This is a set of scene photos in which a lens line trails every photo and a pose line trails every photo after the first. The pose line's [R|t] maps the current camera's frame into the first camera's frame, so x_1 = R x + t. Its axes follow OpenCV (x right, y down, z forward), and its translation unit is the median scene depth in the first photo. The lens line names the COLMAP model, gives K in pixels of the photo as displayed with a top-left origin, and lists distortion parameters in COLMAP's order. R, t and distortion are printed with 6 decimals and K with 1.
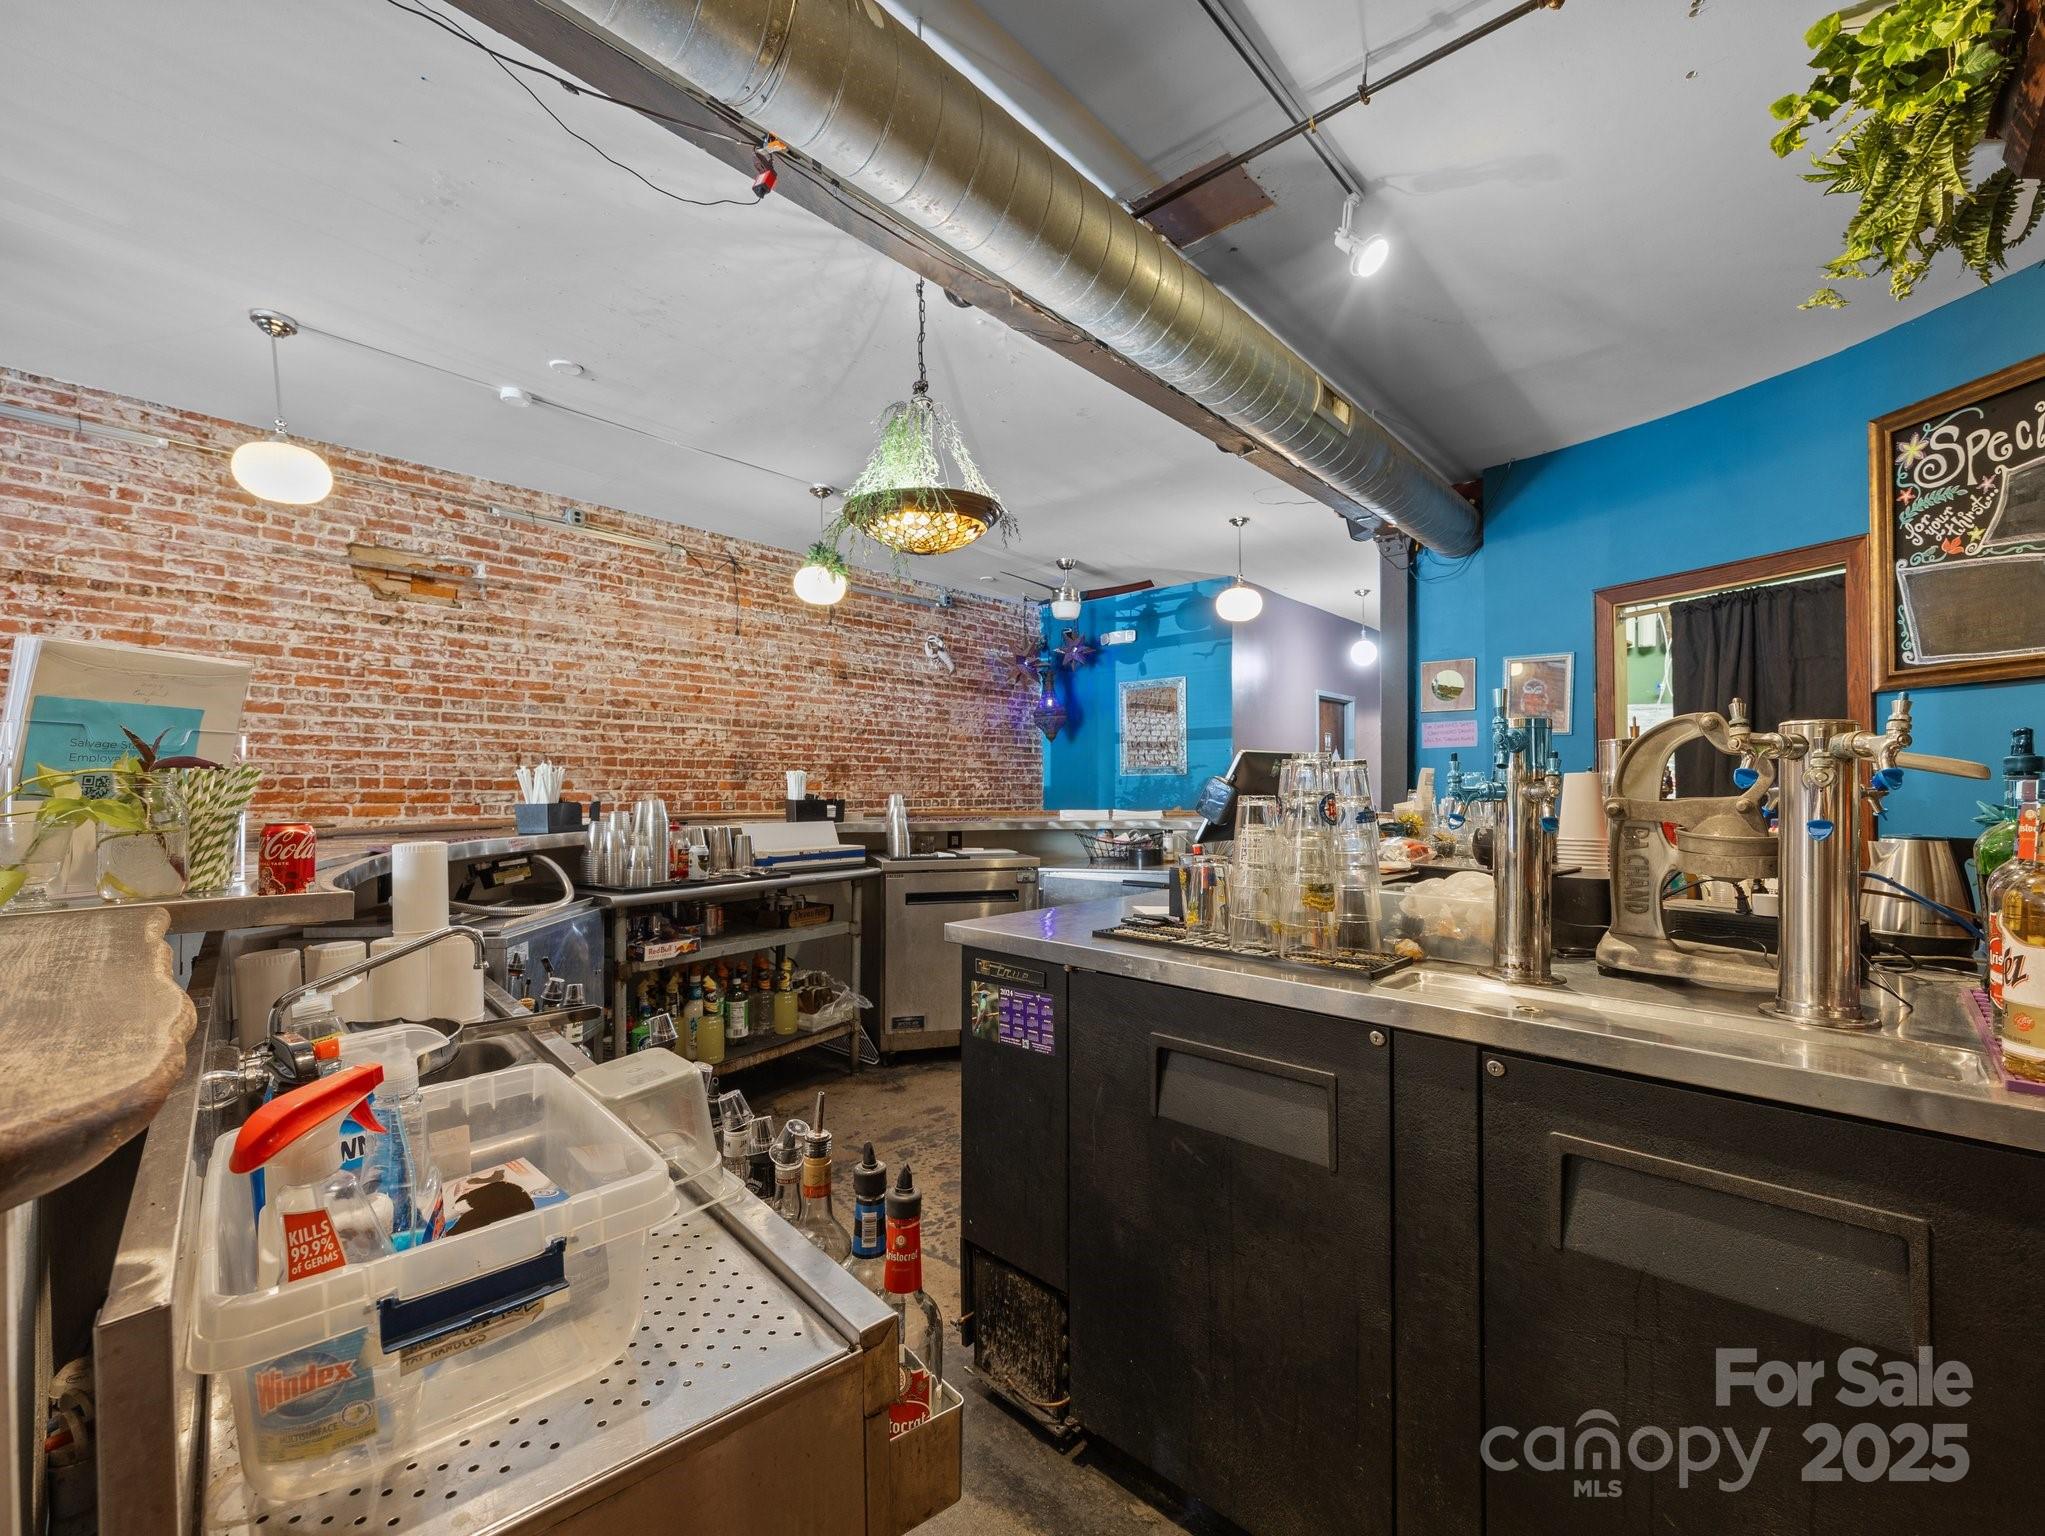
lens RADIAL K [[882.8, 0, 1020.5], [0, 882.8, 778.9], [0, 0, 1]] dist [-0.002810, 0.000558]
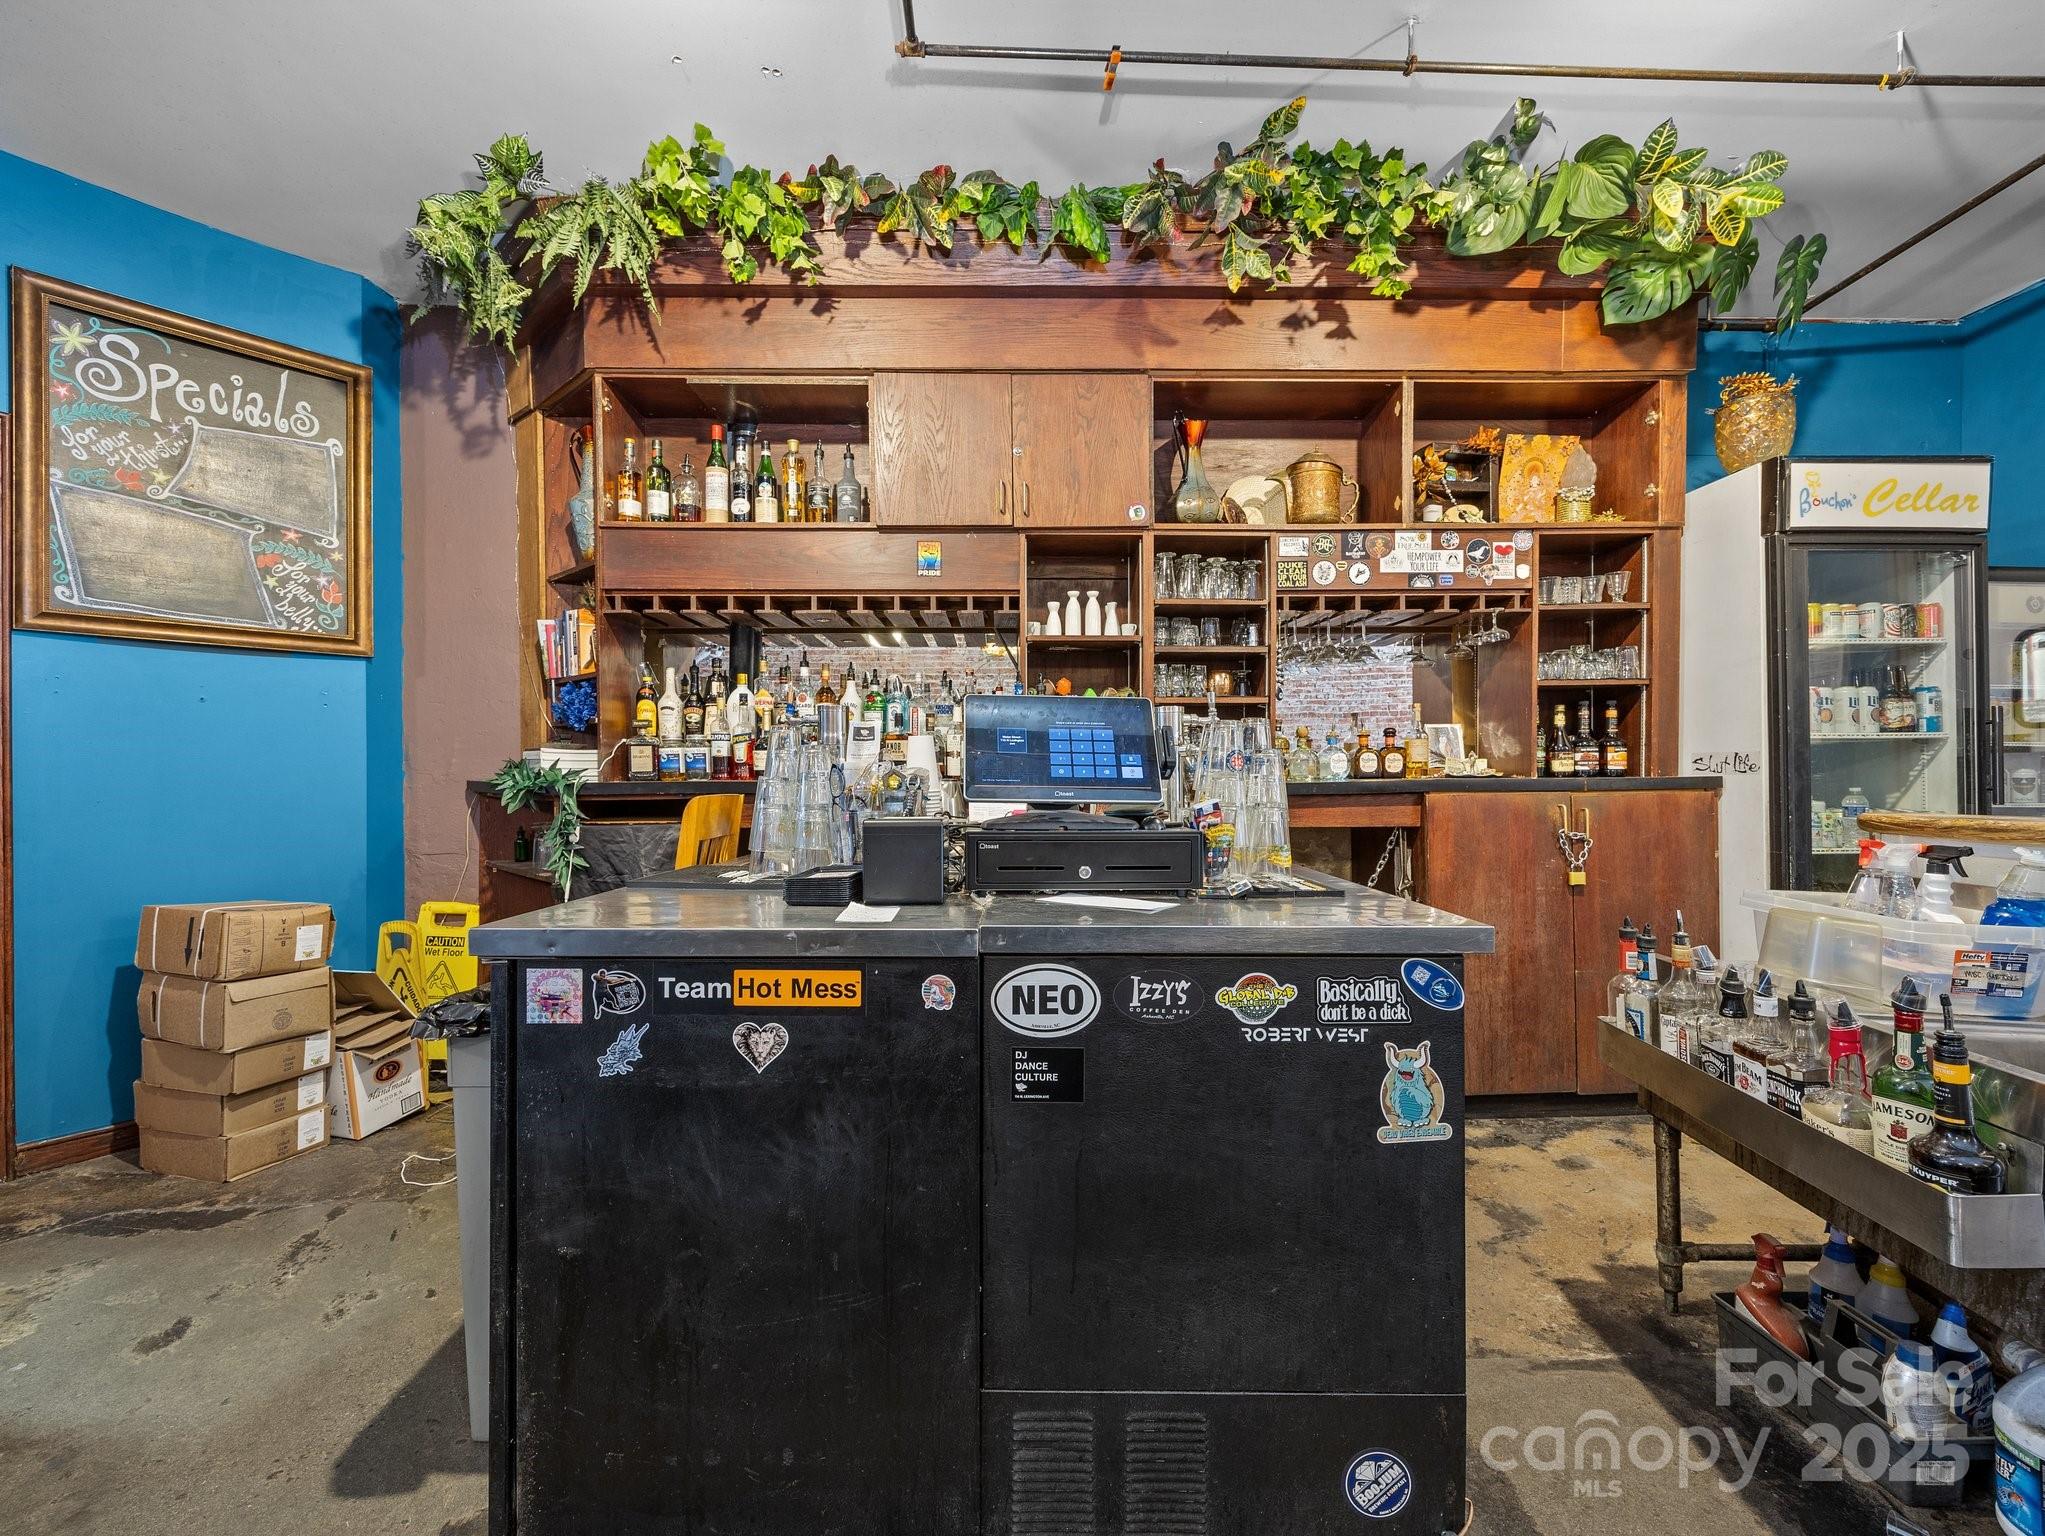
lens RADIAL K [[882.8, 0, 1022.2], [0, 882.8, 774.9], [0, 0, 1]] dist [-0.002810, 0.000558]
pose [[-0.691530, 0.002207, 0.722344, -0.126497], [-0.001434, 0.999989, -0.004428, 0.021971], [-0.722346, -0.004098, -0.691520, 0.673701]]
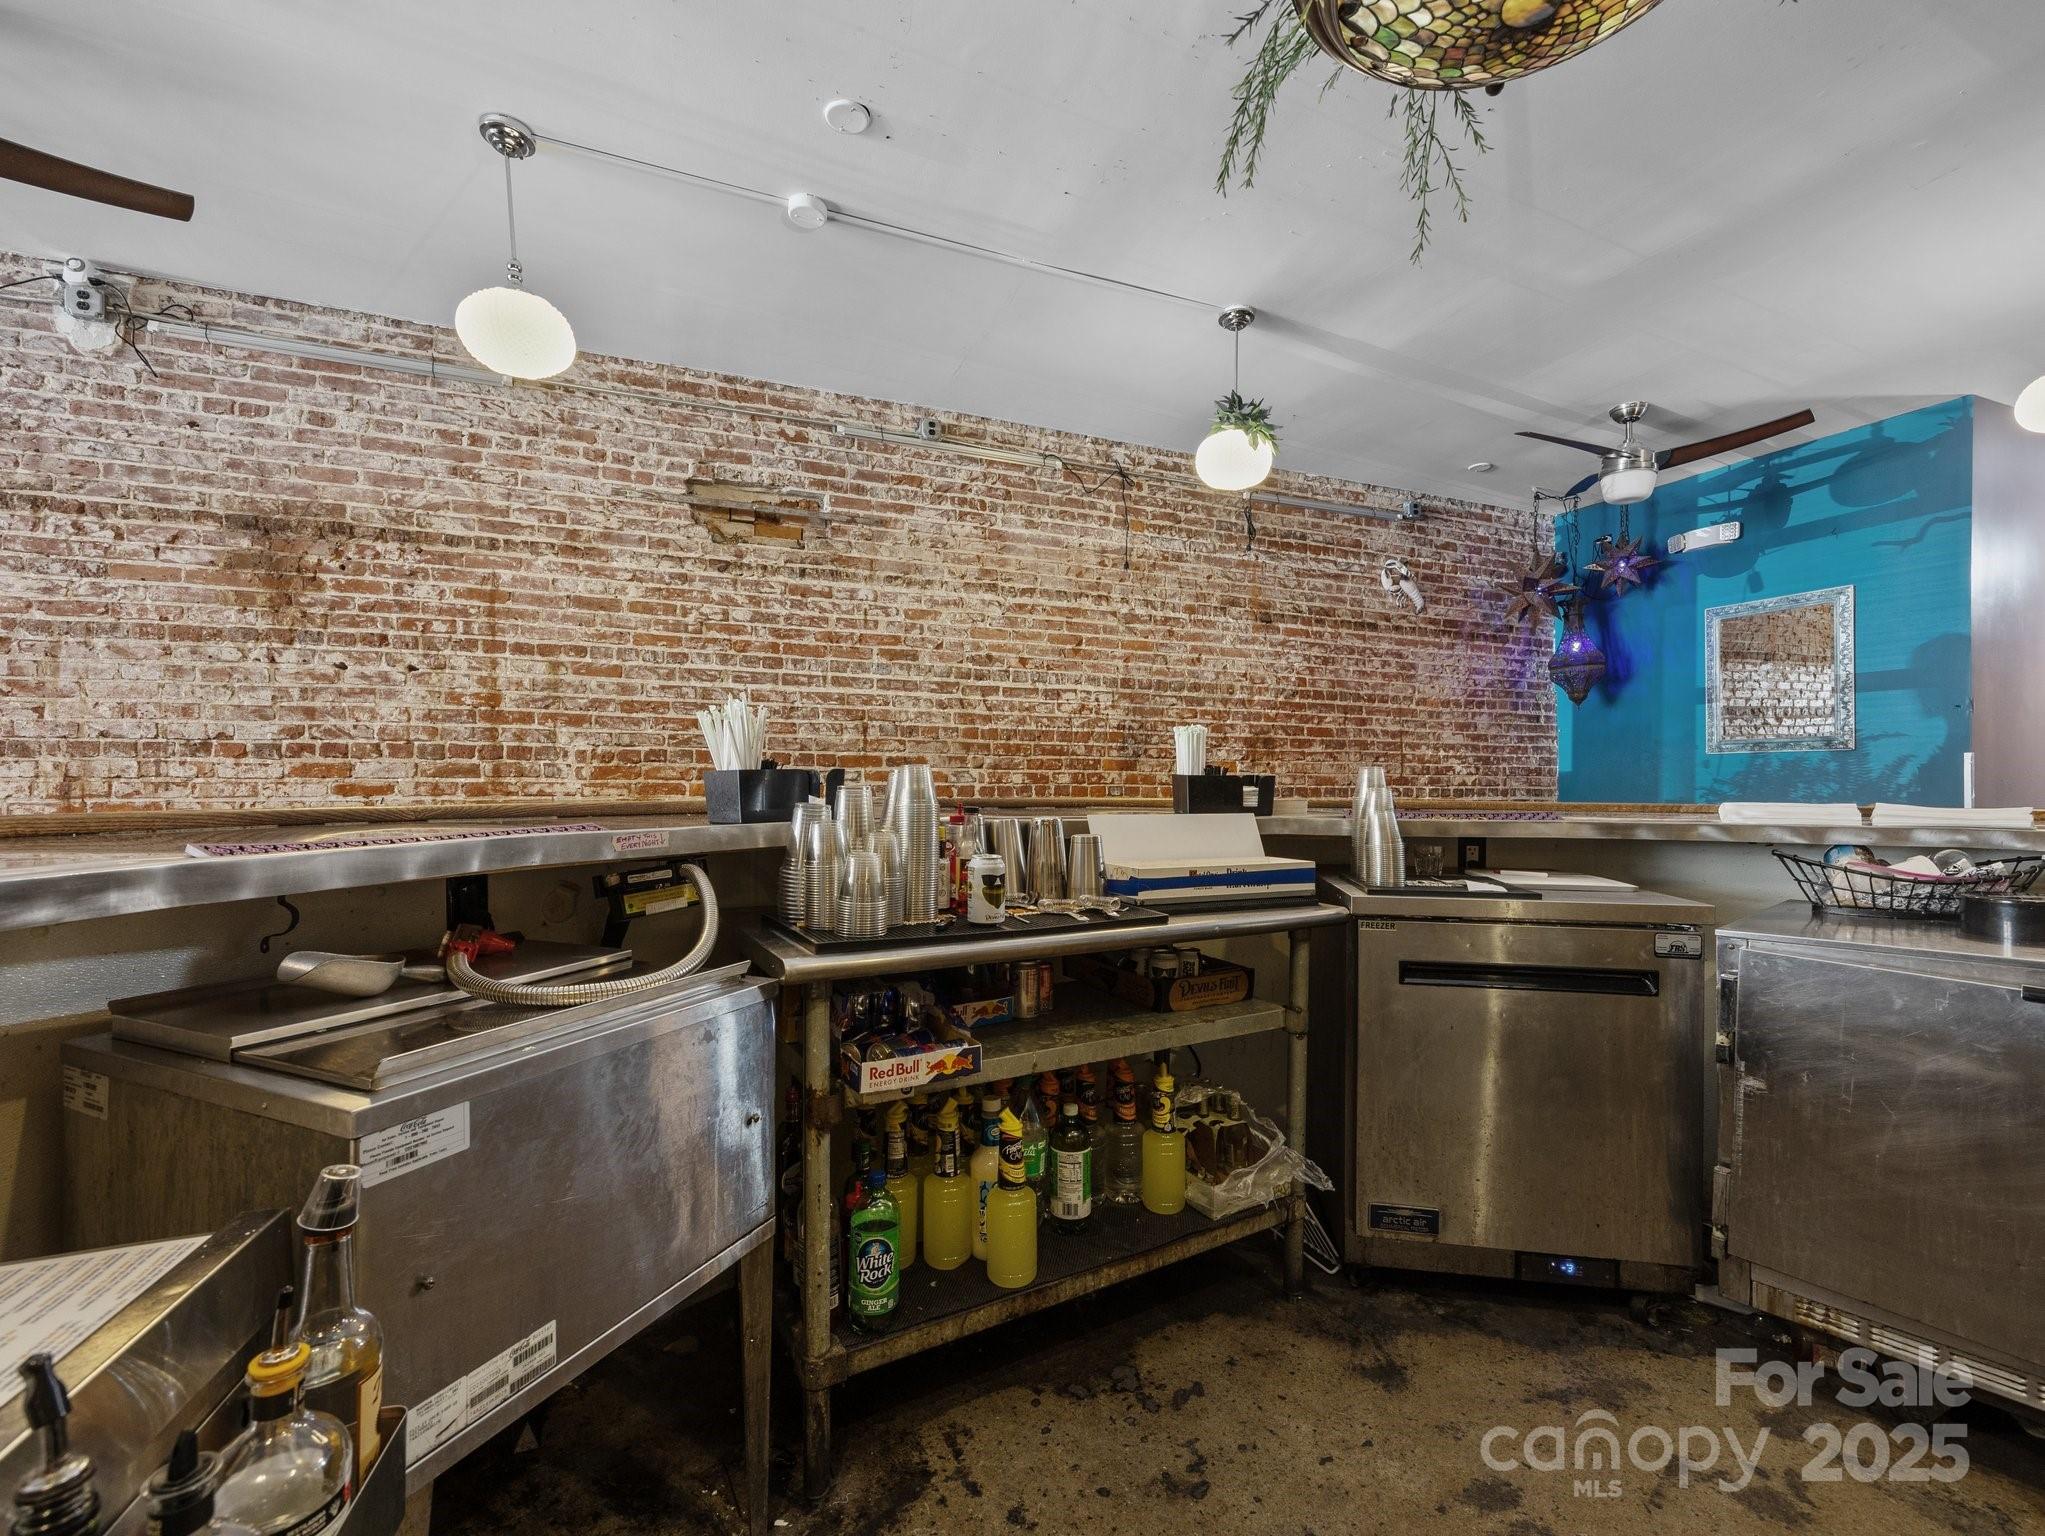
lens RADIAL K [[882.8, 0, 1023.6], [0, 882.8, 775.7], [0, 0, 1]] dist [-0.002810, 0.000558]
pose [[0.895804, 0.004648, -0.444425, -0.082082], [-0.002783, 0.999984, 0.004850, 0.018604], [0.444441, -0.003108, 0.895803, 0.377219]]
